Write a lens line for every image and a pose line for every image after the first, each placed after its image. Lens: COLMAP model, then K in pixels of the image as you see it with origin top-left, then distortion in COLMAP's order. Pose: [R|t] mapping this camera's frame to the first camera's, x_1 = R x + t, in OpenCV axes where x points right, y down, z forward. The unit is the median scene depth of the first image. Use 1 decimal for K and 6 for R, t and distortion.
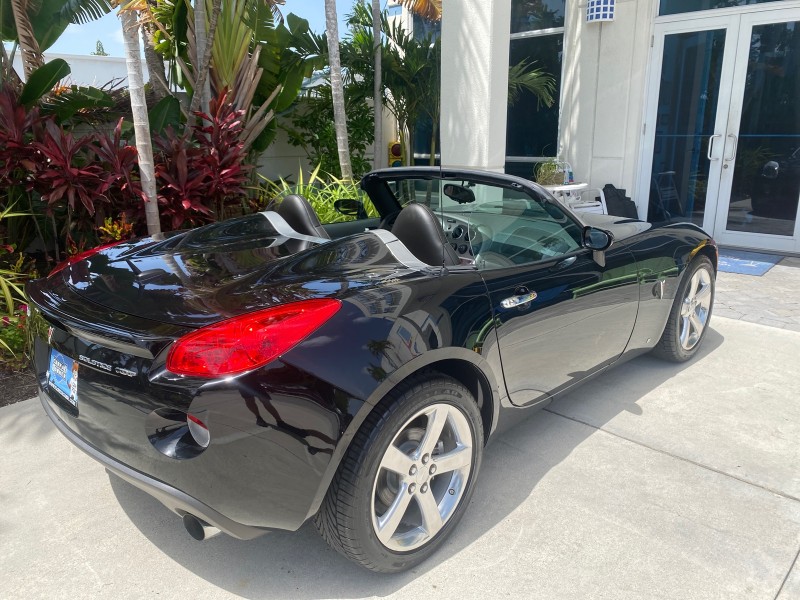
lens RADIAL K [[614.6, 0, 399.1], [0, 614.6, 297.3], [0, 0, 1]] dist [-0.001011, 0.001457]
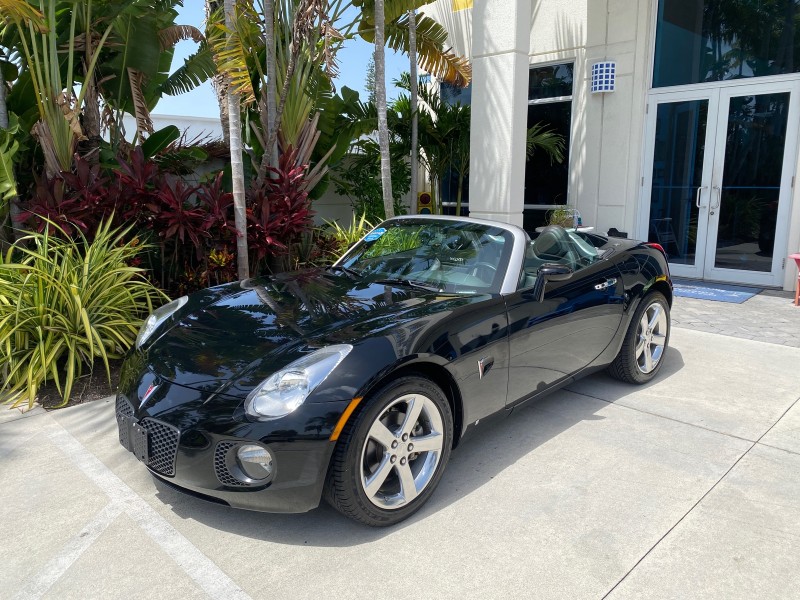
lens RADIAL K [[614.3, 0, 396.4], [0, 614.3, 297.5], [0, 0, 1]] dist [0.006561, -0.003656]
pose [[0.999766, 0.008130, -0.020022, -0.047741], [-0.009639, 0.997023, -0.076498, 0.044172], [0.019340, 0.076673, 0.996869, -0.175478]]
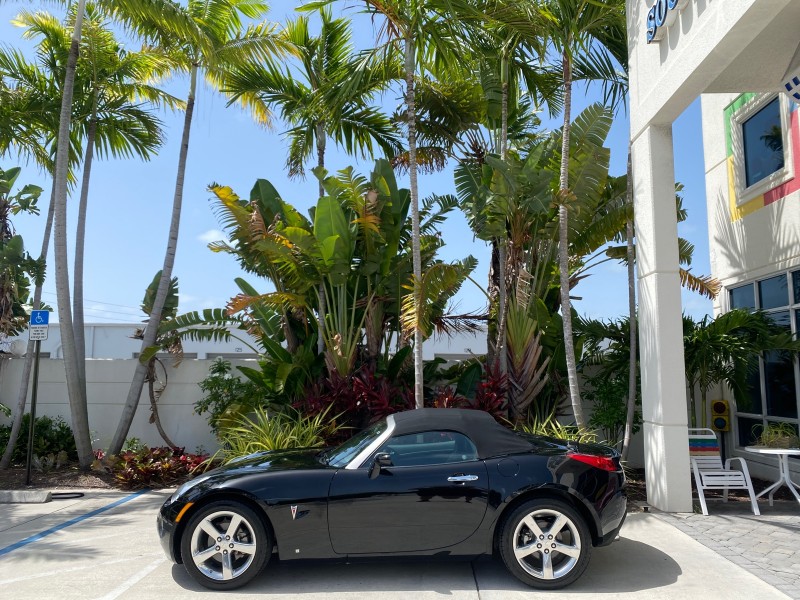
lens RADIAL K [[609.2, 0, 404.8], [0, 609.2, 300.0], [0, 0, 1]] dist [0.076442, -0.119826]
pose [[0.679818, -0.078308, -0.729188, 0.632395], [-0.207850, 0.932943, -0.293967, 0.015639], [0.703311, 0.351406, 0.617954, -0.153348]]
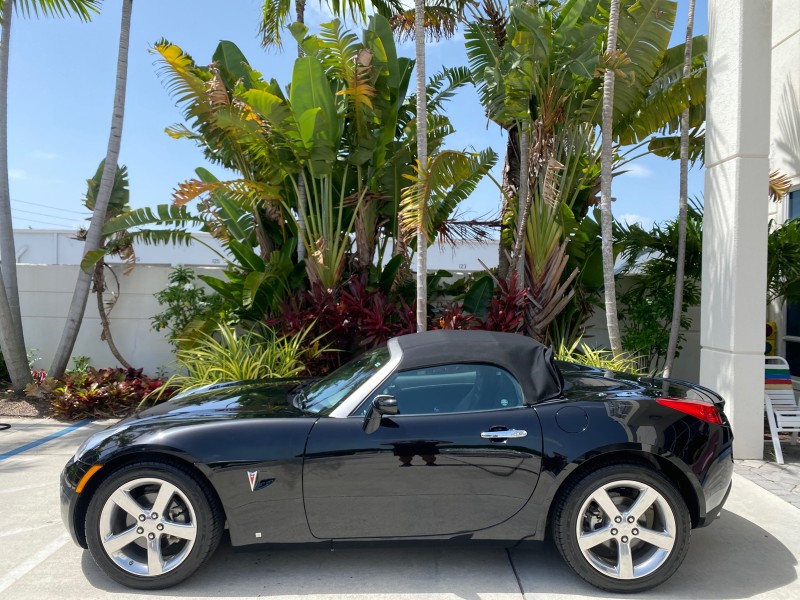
lens RADIAL K [[610.9, 0, 401.7], [0, 610.9, 300.0], [0, 0, 1]] dist [0.041616, -0.061727]
pose [[0.691974, 0.028499, -0.721360, 0.427033], [-0.217889, 0.960867, -0.171052, -0.016519], [0.688256, 0.275540, 0.671105, 0.003730]]
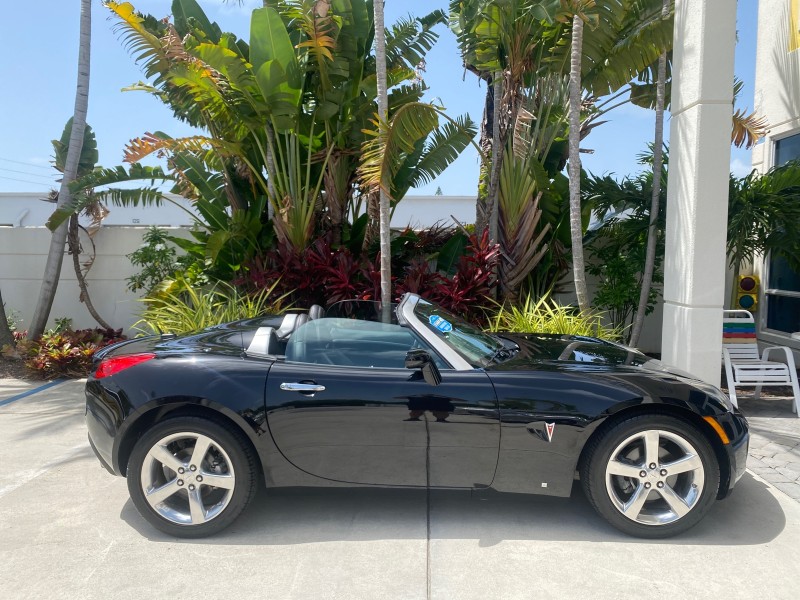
lens RADIAL K [[610.9, 0, 401.7], [0, 610.9, 300.0], [0, 0, 1]] dist [0.041616, -0.061727]
pose [[0.674708, 0.069298, -0.734824, 0.481785], [-0.209287, 0.972683, -0.100435, -0.034621], [0.707791, 0.221554, 0.670780, 0.070001]]
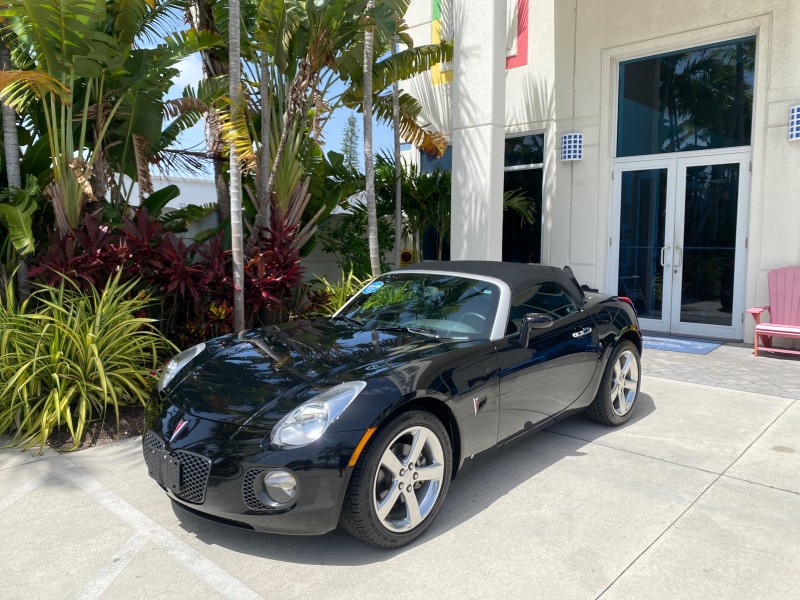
lens RADIAL K [[615.0, 0, 392.6], [0, 615.0, 297.4], [0, 0, 1]] dist [0.001121, 0.002079]
pose [[0.999835, 0.008225, 0.016226, -0.071760], [-0.005333, 0.985292, -0.170798, 0.060181], [-0.017392, 0.170683, 0.985173, -0.232625]]
